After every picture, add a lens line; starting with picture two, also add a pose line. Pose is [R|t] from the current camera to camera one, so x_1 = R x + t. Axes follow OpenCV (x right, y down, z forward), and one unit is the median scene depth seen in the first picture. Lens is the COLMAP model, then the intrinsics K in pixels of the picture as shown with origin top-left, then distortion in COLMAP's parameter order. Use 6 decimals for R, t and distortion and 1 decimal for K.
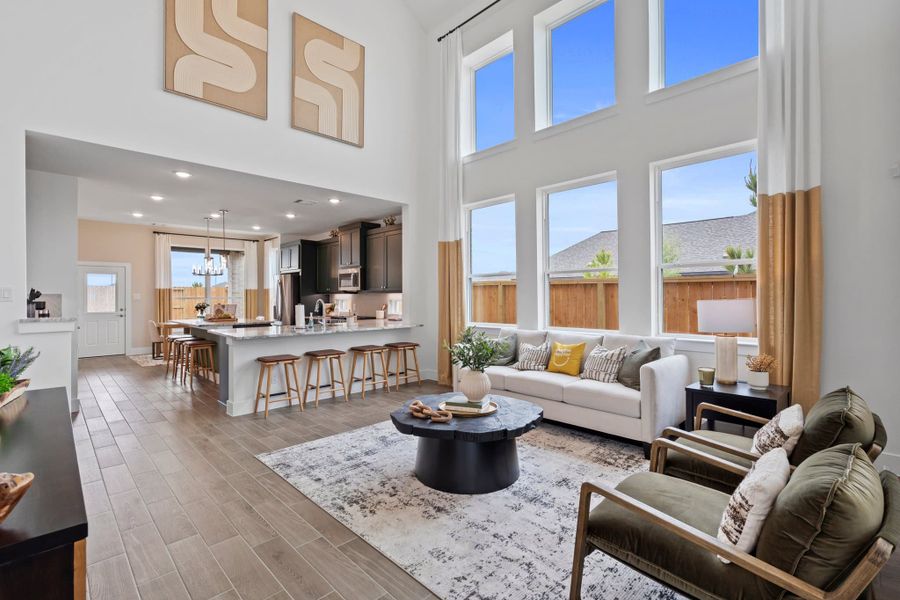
lens RADIAL K [[412.3, 0, 449.3], [0, 412.3, 294.1], [0, 0, 1]] dist [-0.004957, 0.001838]
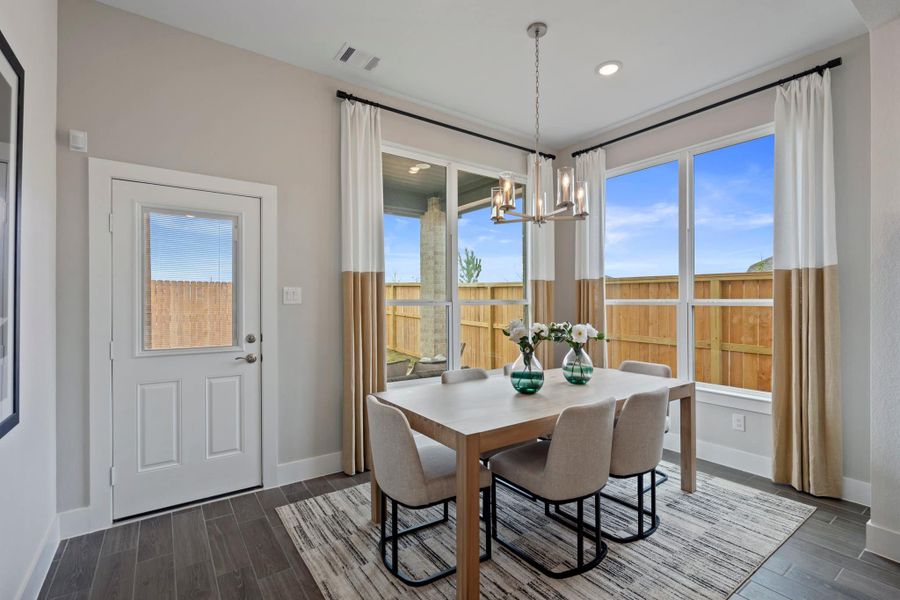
lens RADIAL K [[412.3, 0, 451.3], [0, 412.3, 295.8], [0, 0, 1]] dist [-0.004957, 0.001838]
pose [[0.991570, 0.012892, -0.128929, -0.634591], [-0.011235, 0.999845, 0.013566, 0.000603], [0.129084, -0.012003, 0.991561, 0.746485]]
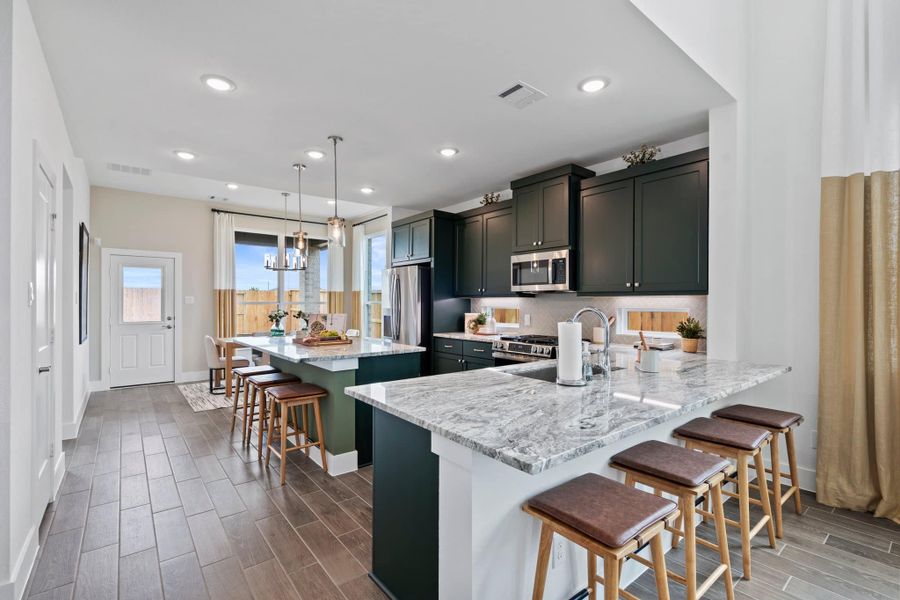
lens RADIAL K [[412.3, 0, 452.9], [0, 412.3, 303.3], [0, 0, 1]] dist [-0.004957, 0.001838]
pose [[0.995409, 0.007365, -0.095429, -0.250687], [-0.006849, 0.999960, 0.005730, 0.004446], [0.095467, -0.005050, 0.995420, 0.352524]]
